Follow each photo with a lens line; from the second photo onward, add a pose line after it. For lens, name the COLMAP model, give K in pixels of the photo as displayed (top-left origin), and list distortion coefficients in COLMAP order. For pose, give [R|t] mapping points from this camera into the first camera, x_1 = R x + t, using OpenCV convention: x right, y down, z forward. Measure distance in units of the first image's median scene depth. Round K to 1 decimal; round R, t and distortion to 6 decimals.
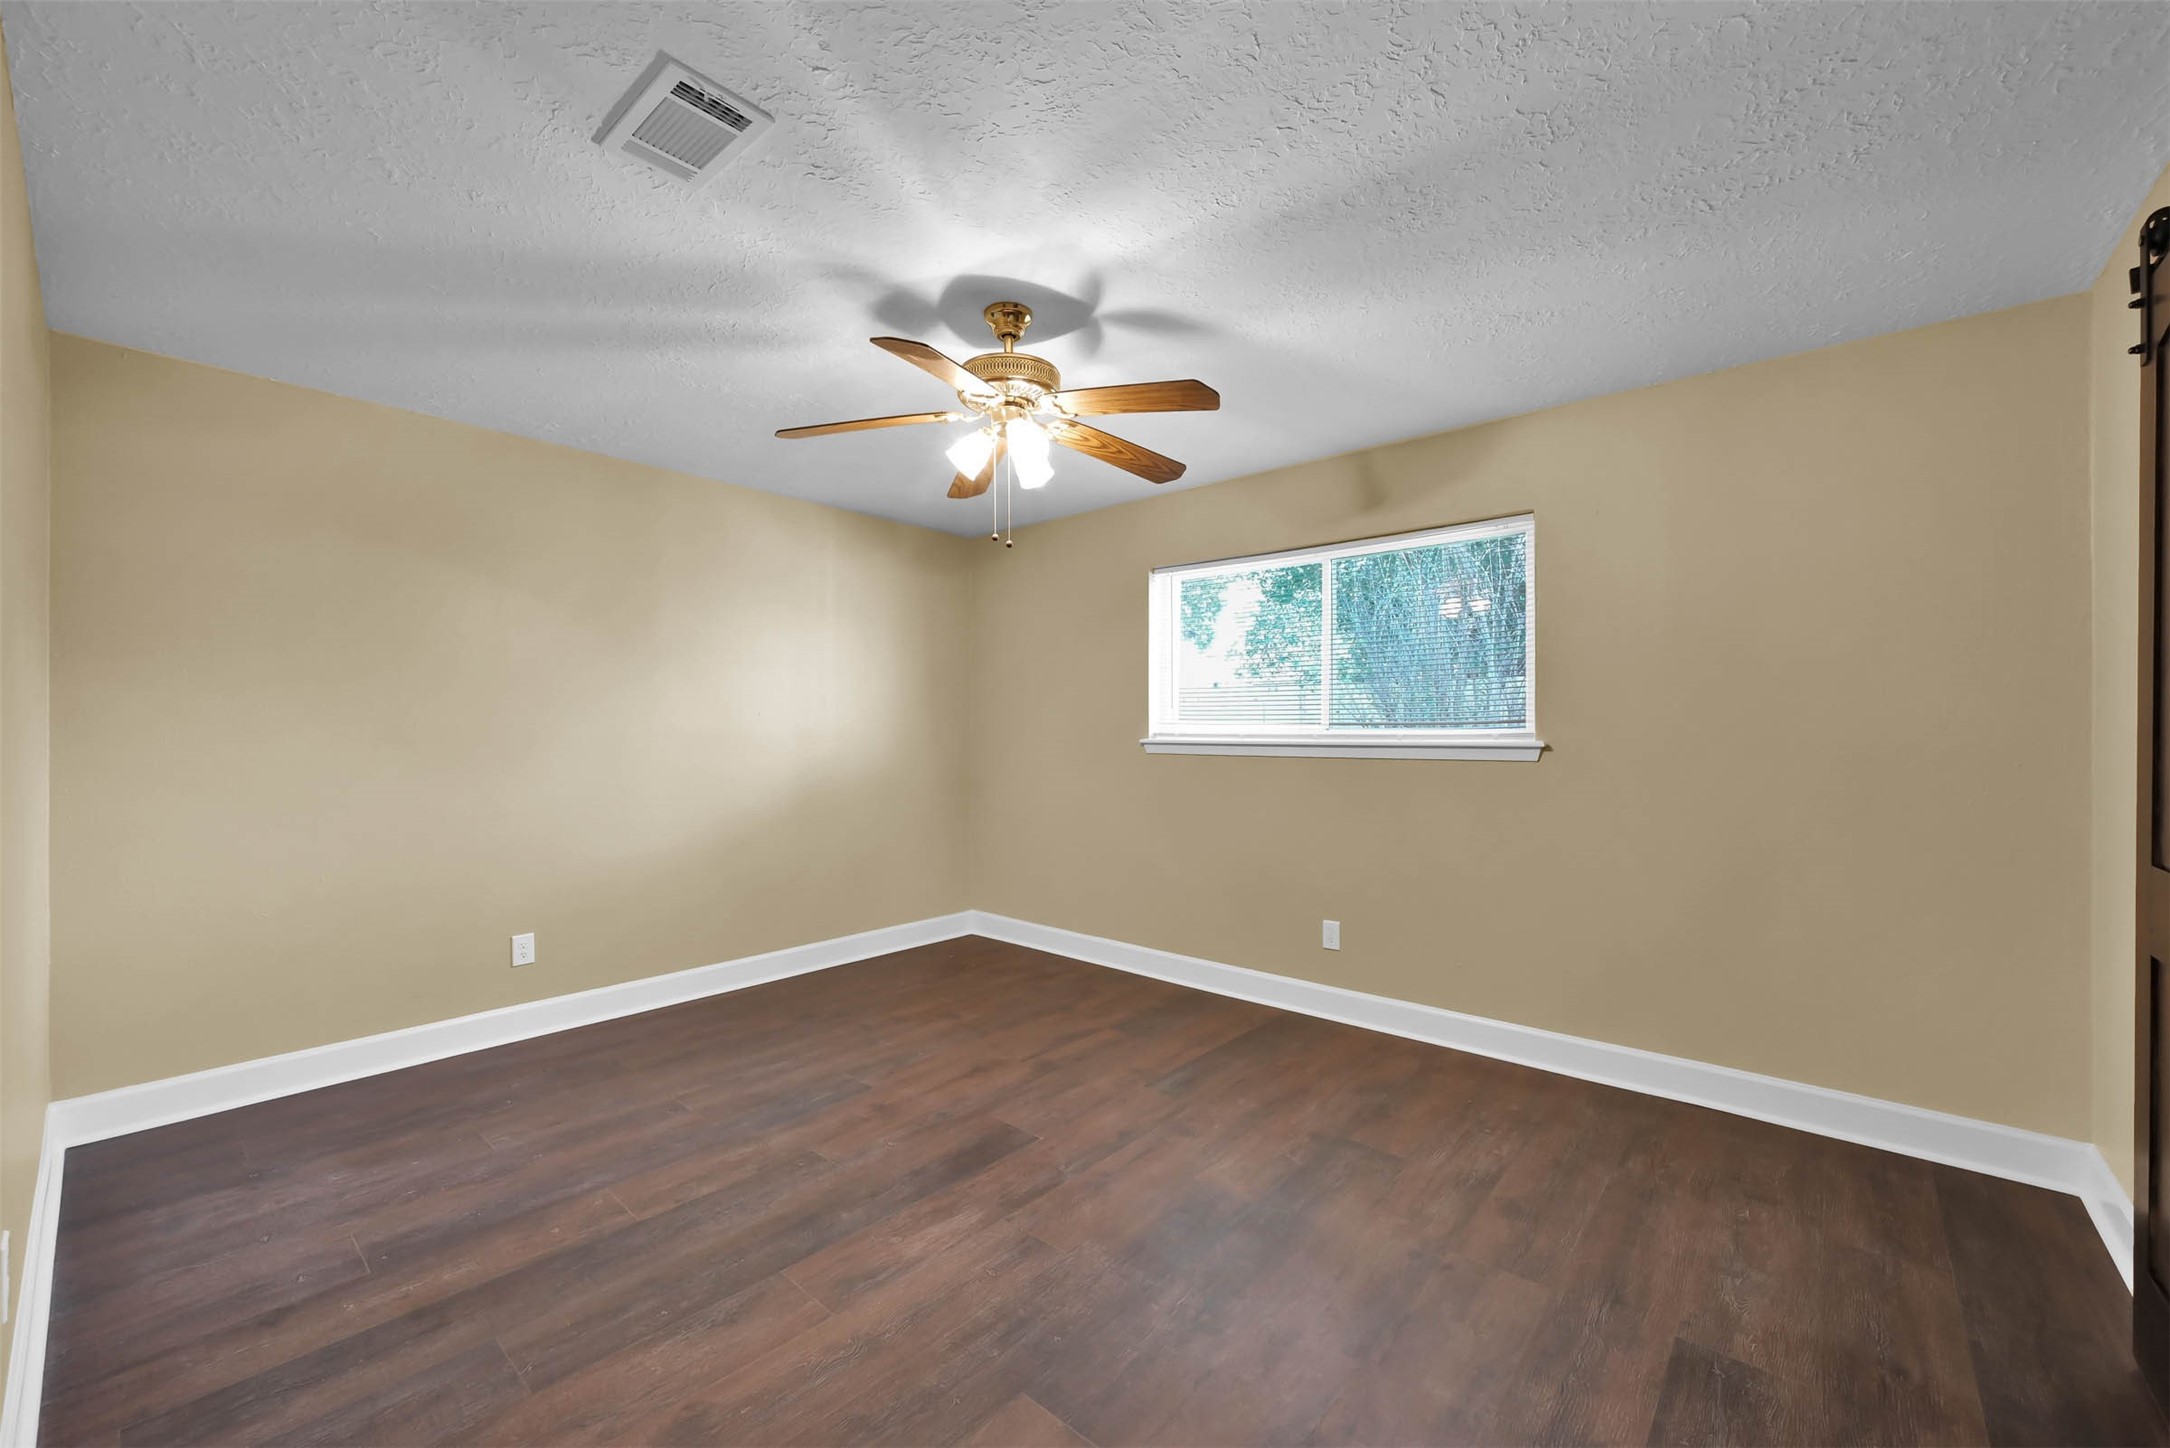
lens RADIAL K [[857.3, 0, 1090.7], [0, 857.3, 731.4], [0, 0, 1]] dist [-0.000858, -0.000110]
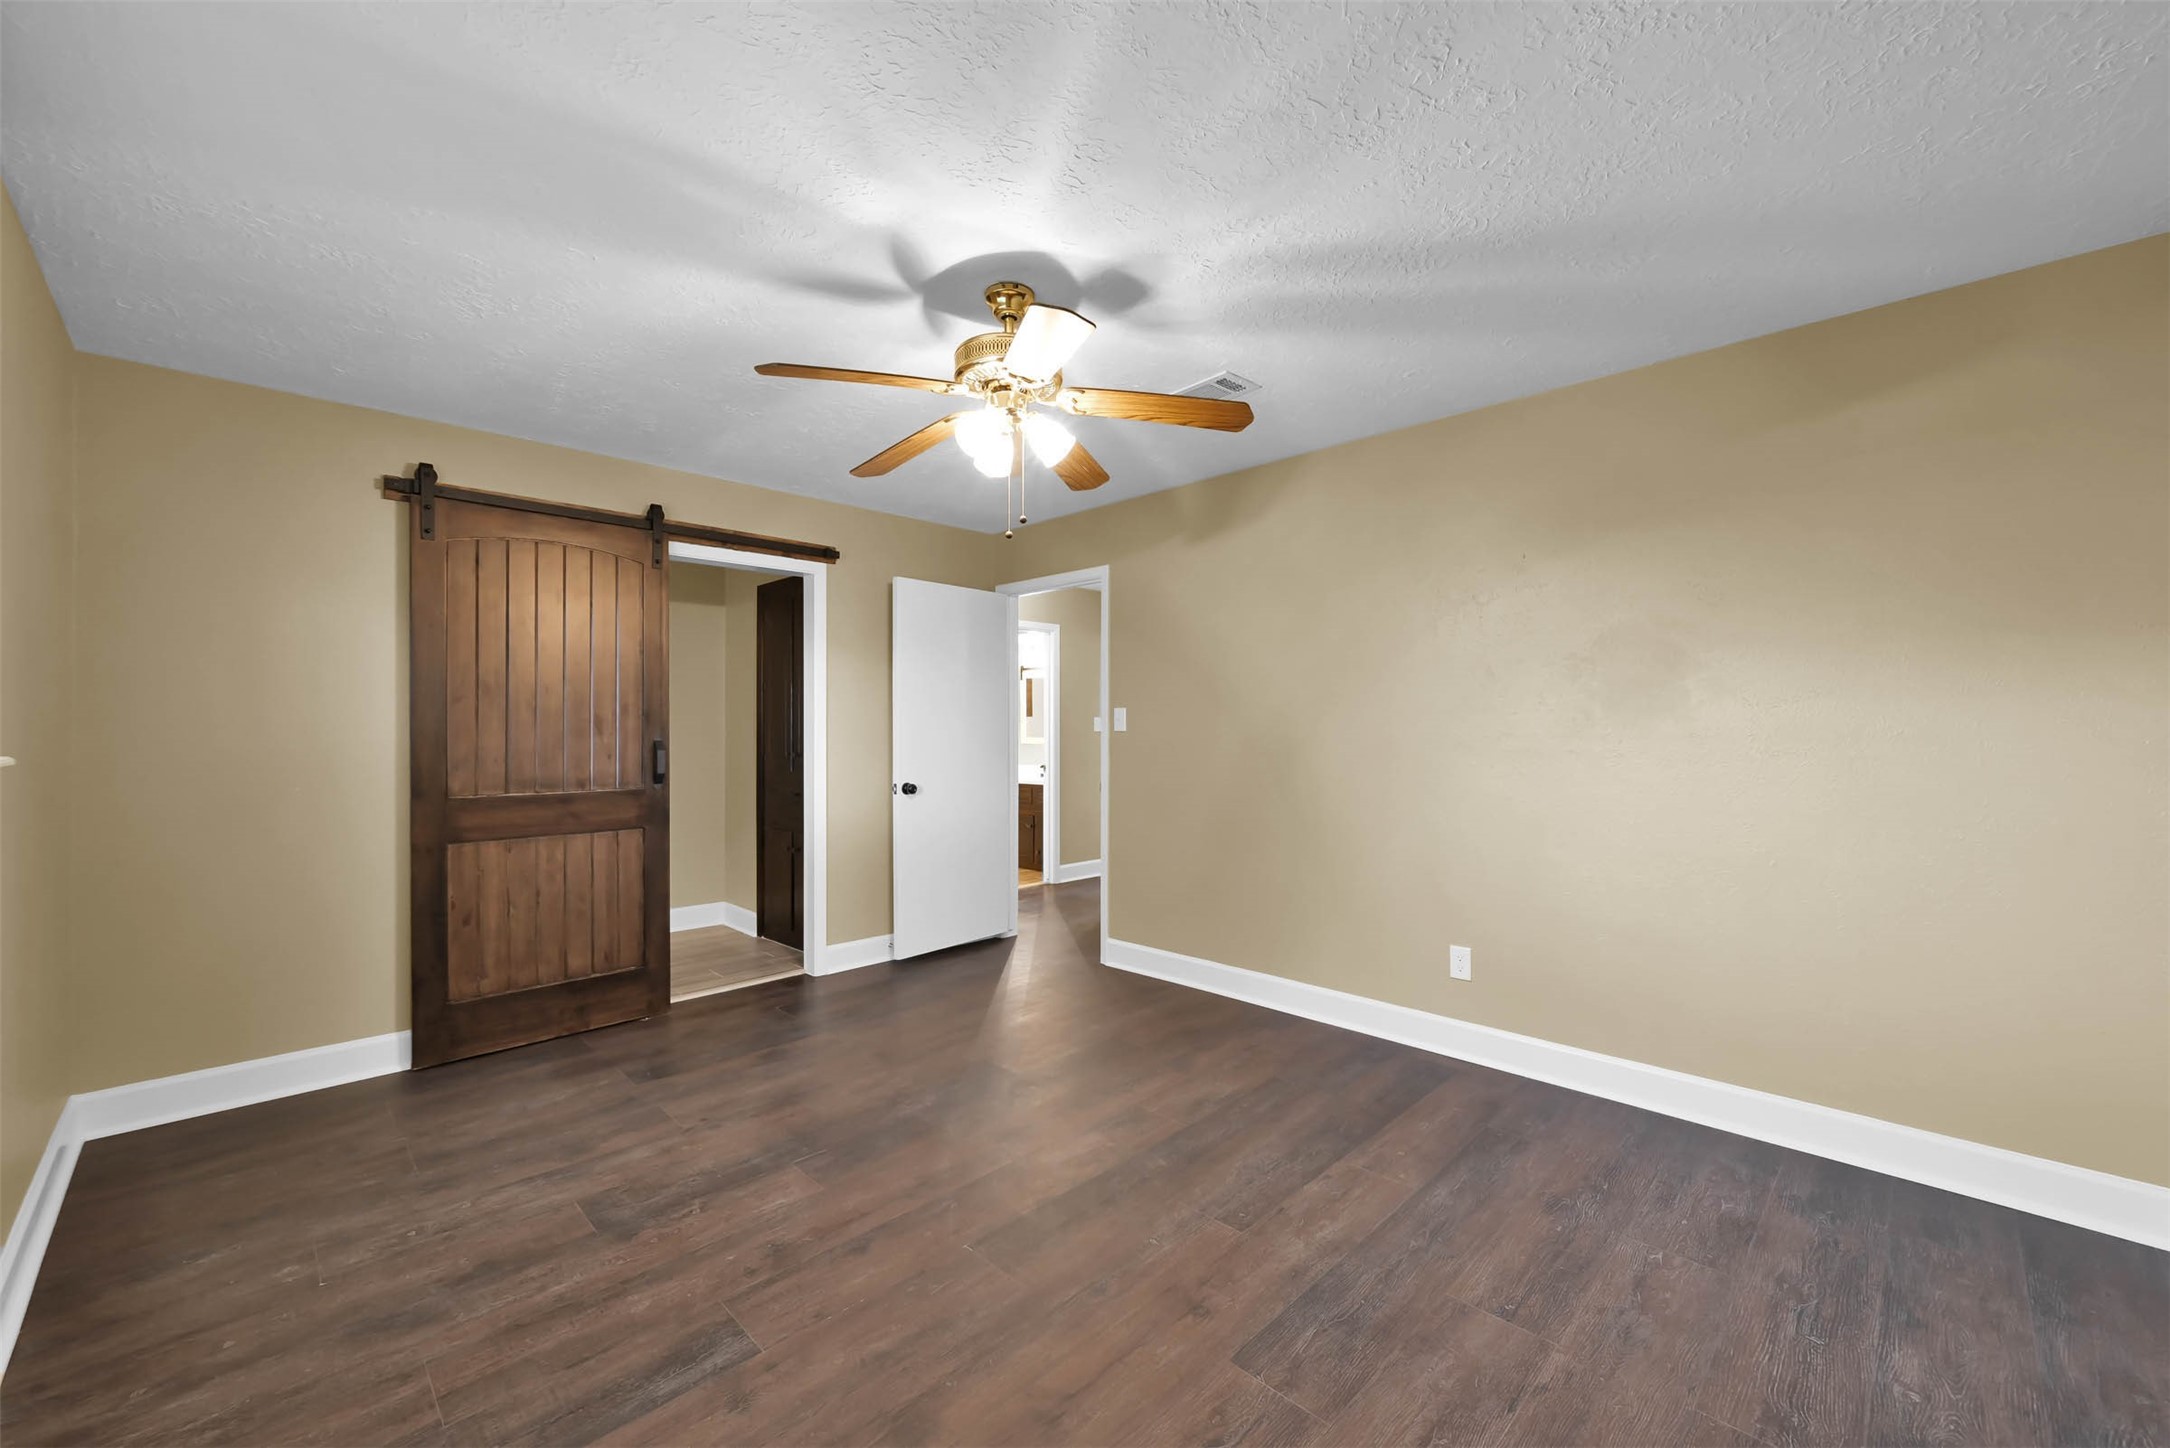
lens RADIAL K [[857.3, 0, 1083.4], [0, 857.3, 724.6], [0, 0, 1]] dist [-0.000858, -0.000110]
pose [[-0.997322, 0.004186, 0.073018, -0.251954], [0.004362, 0.999988, 0.002251, -0.008342], [-0.073008, 0.002564, -0.997328, 1.988828]]
